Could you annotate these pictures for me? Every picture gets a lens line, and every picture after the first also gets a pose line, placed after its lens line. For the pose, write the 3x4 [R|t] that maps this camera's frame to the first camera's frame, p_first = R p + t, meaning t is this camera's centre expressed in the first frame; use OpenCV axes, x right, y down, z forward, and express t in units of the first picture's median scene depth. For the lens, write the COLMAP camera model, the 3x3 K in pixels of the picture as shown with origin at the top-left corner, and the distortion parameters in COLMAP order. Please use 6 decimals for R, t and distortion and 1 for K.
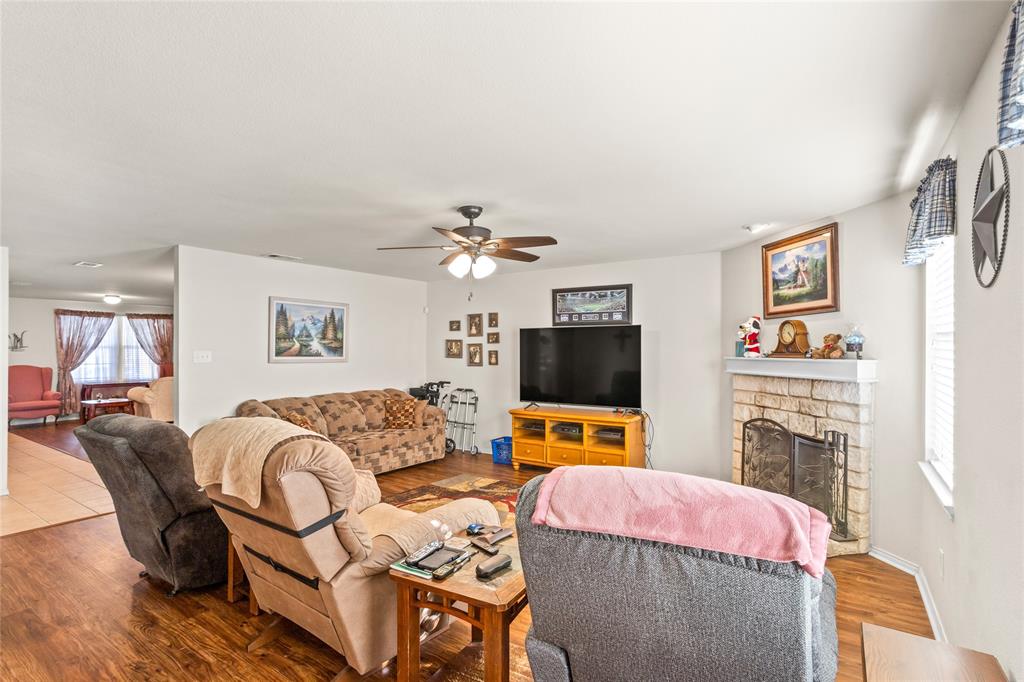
lens RADIAL K [[505.0, 0, 517.0], [0, 505.0, 349.9], [0, 0, 1]] dist [-0.017203, 0.005553]
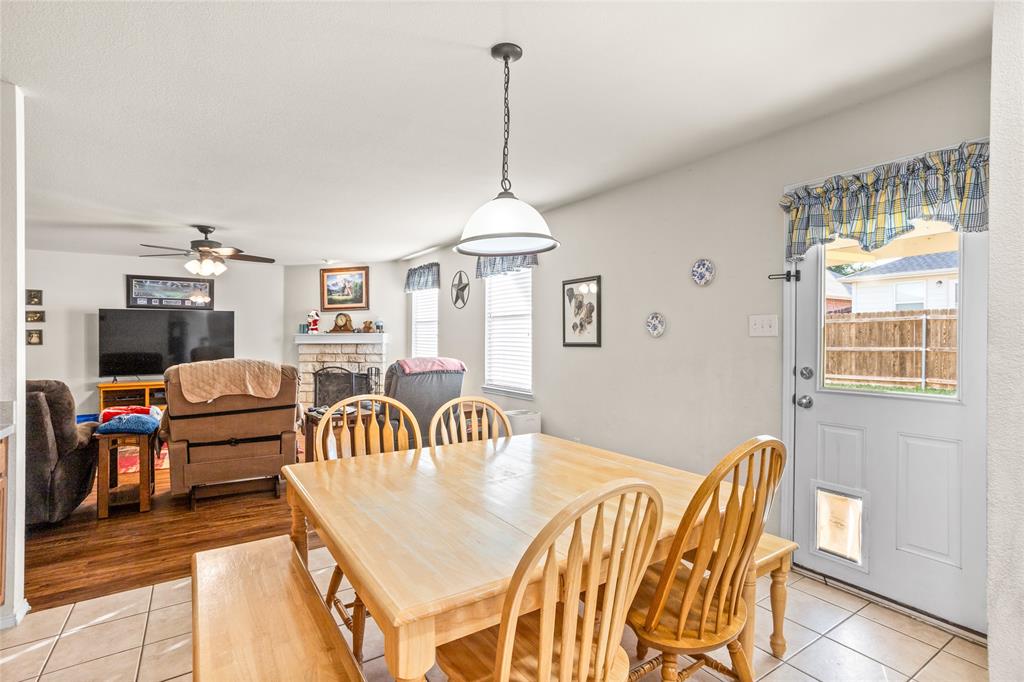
lens RADIAL K [[505.0, 0, 512.2], [0, 505.0, 336.8], [0, 0, 1]] dist [-0.017203, 0.005553]
pose [[0.399905, -0.000890, 0.916556, -0.857801], [0.006529, 0.999977, -0.001878, 0.034125], [-0.916533, 0.006735, 0.399901, -0.304015]]
